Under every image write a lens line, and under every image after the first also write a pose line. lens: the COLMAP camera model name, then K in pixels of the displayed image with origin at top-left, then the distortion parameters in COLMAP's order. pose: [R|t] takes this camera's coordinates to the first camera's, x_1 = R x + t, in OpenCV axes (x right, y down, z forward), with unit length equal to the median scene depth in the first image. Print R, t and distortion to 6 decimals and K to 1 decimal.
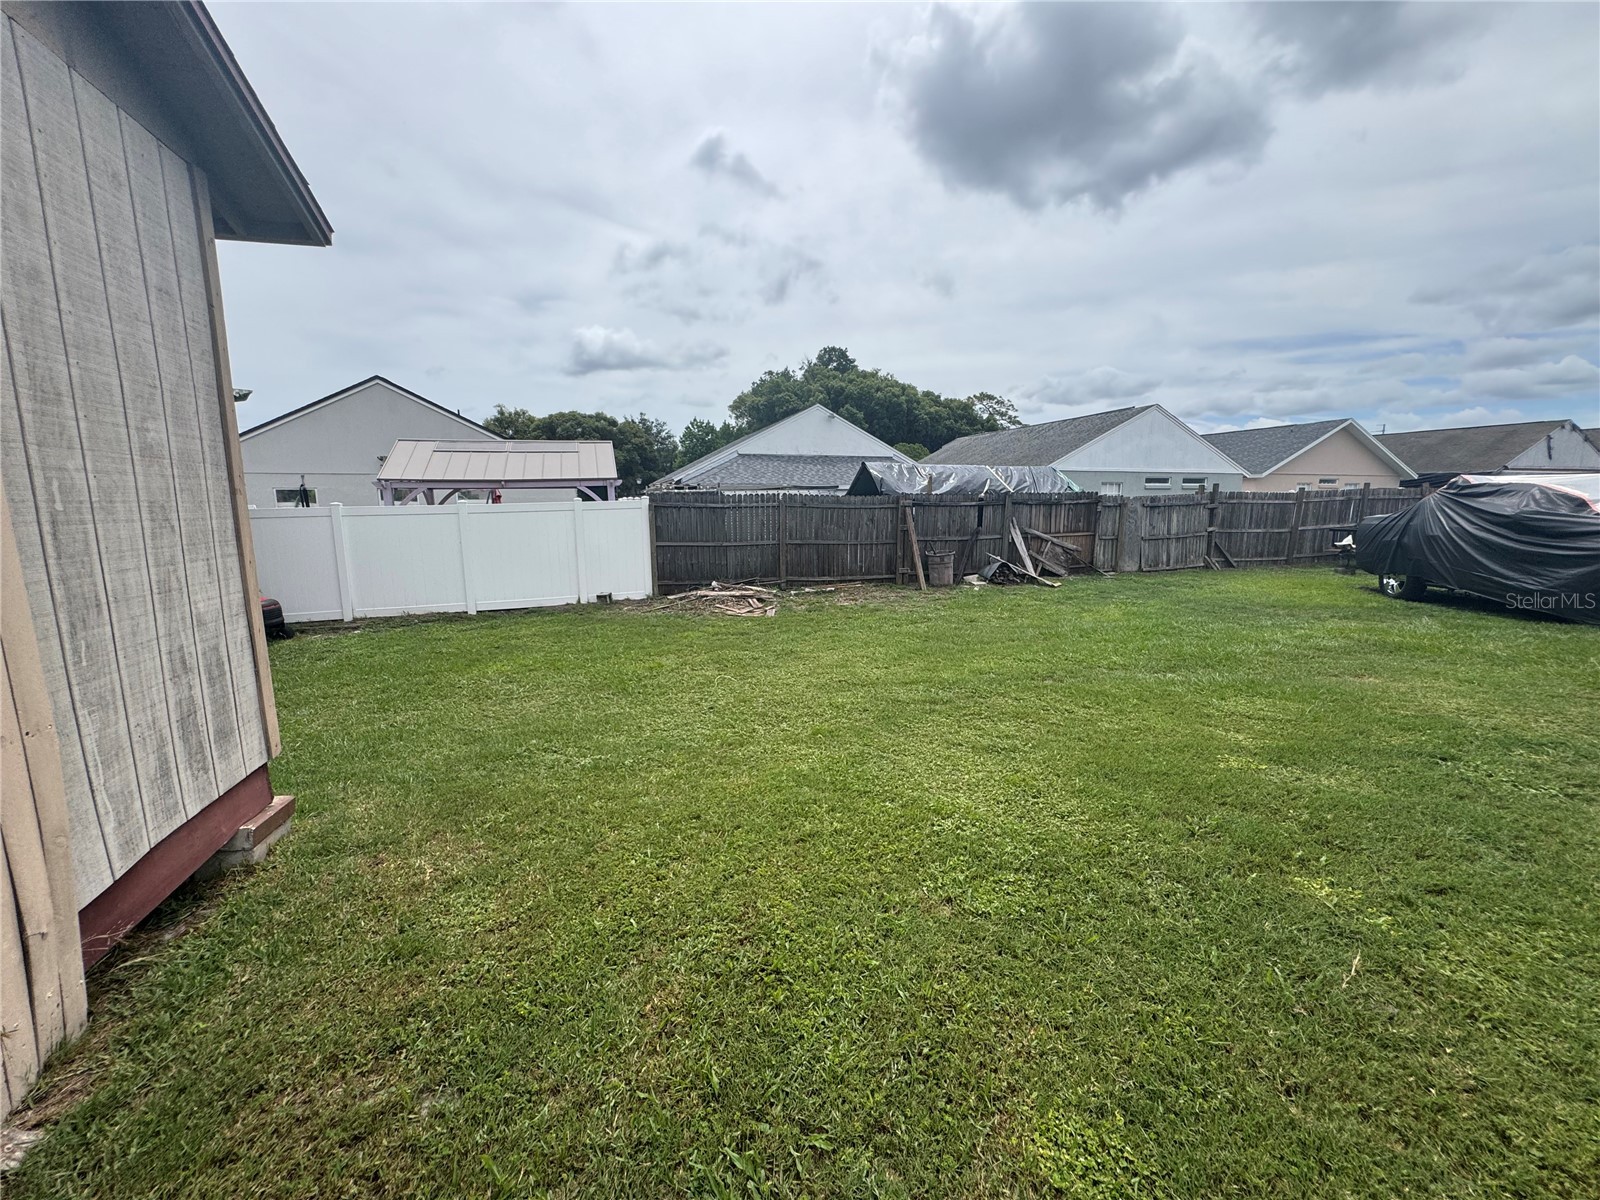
lens RADIAL K [[633.0, 0, 797.0], [0, 633.0, 592.8], [0, 0, 1]] dist [-0.014173, -0.000260]
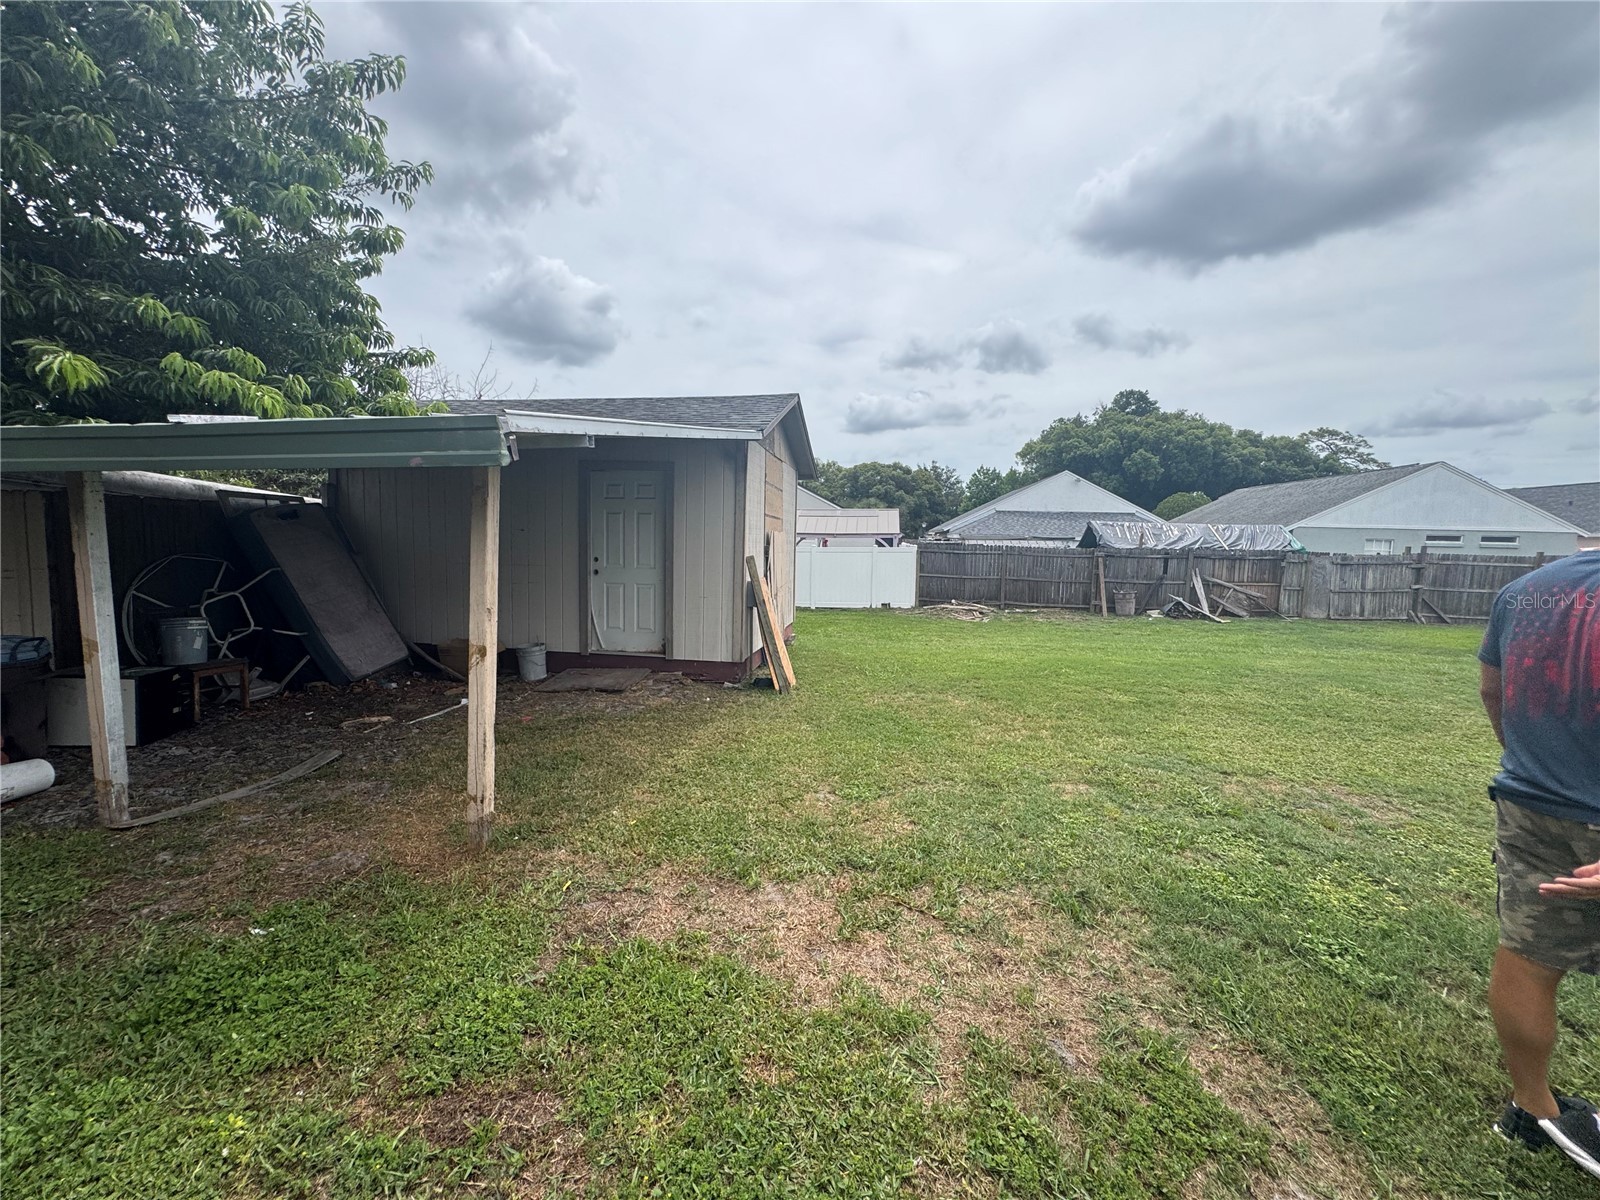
lens RADIAL K [[634.4, 0, 802.3], [0, 634.4, 592.0], [0, 0, 1]] dist [-0.007347, 0.000869]
pose [[0.905089, 0.059709, -0.421009, 0.099280], [-0.085625, 0.995403, -0.042907, 0.032385], [0.416511, 0.074884, 0.906041, -0.305904]]
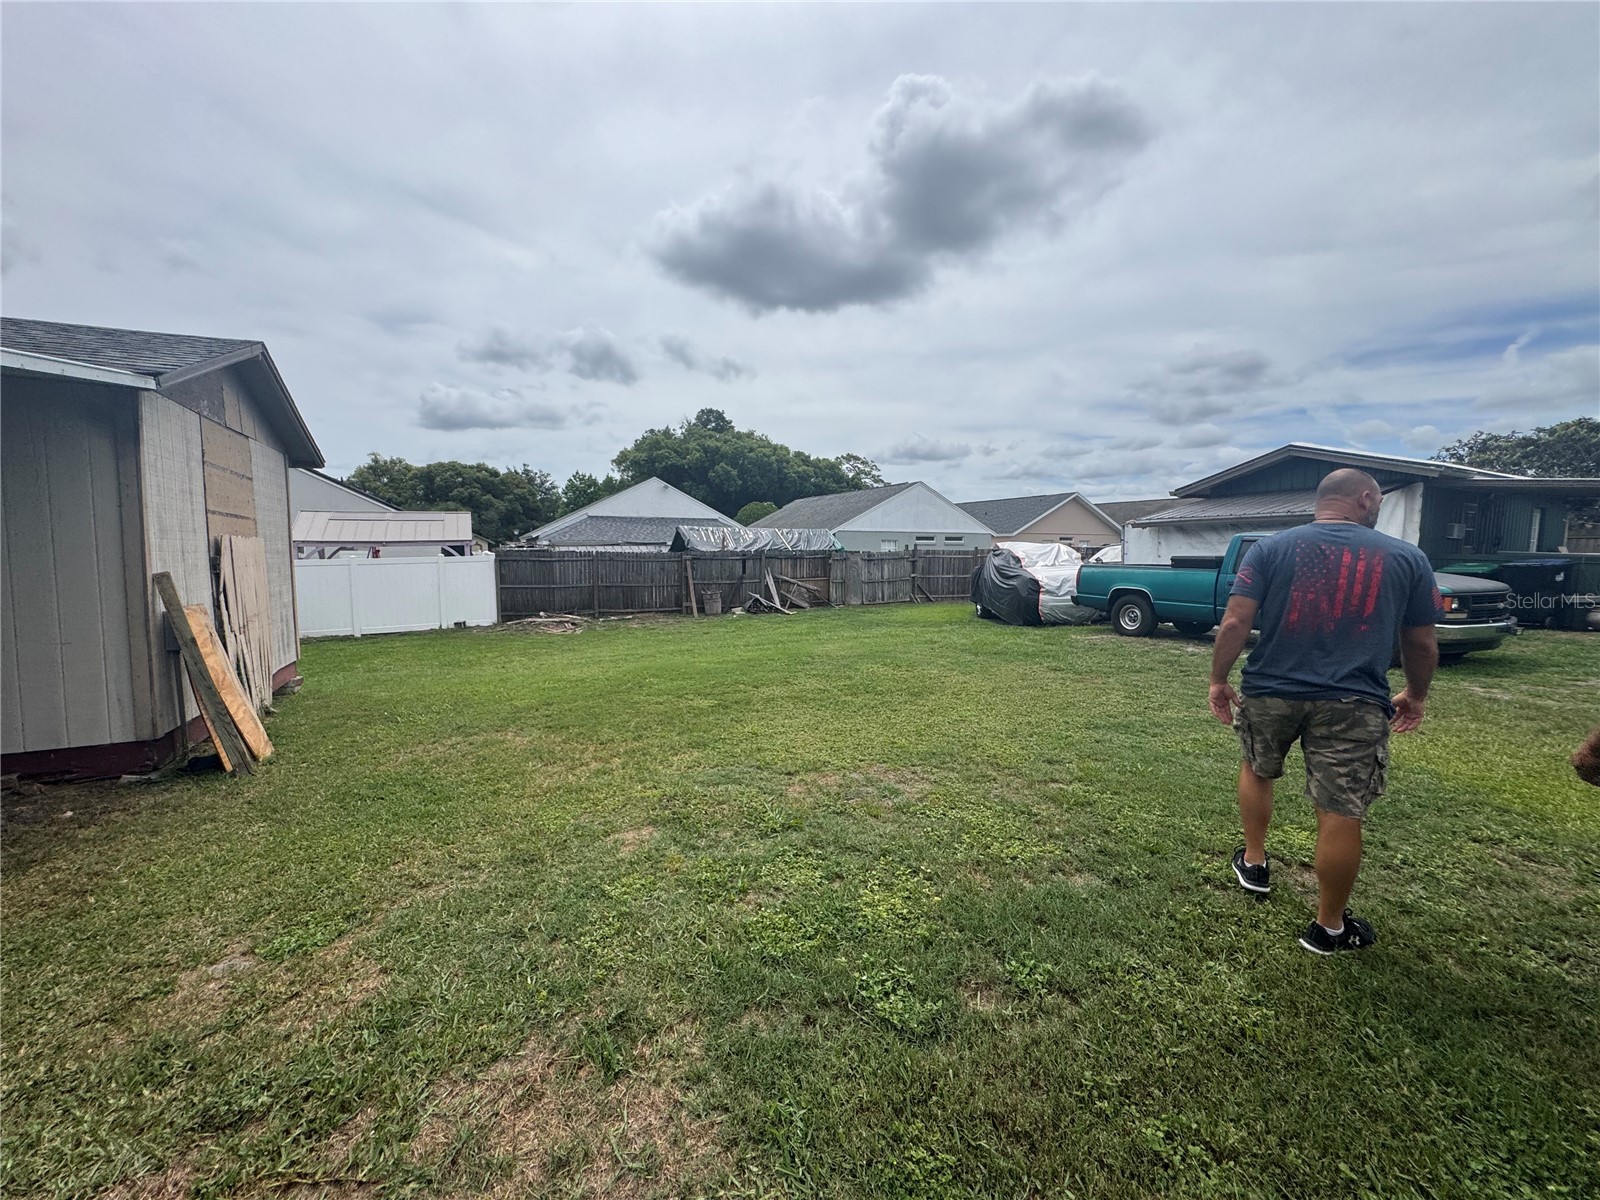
lens RADIAL K [[634.4, 0, 795.6], [0, 634.4, 598.6], [0, 0, 1]] dist [-0.007347, 0.000869]
pose [[0.988000, -0.006951, 0.154295, 0.111532], [0.017172, 0.997737, -0.065013, 0.028169], [-0.153494, 0.066882, 0.985884, -0.262647]]
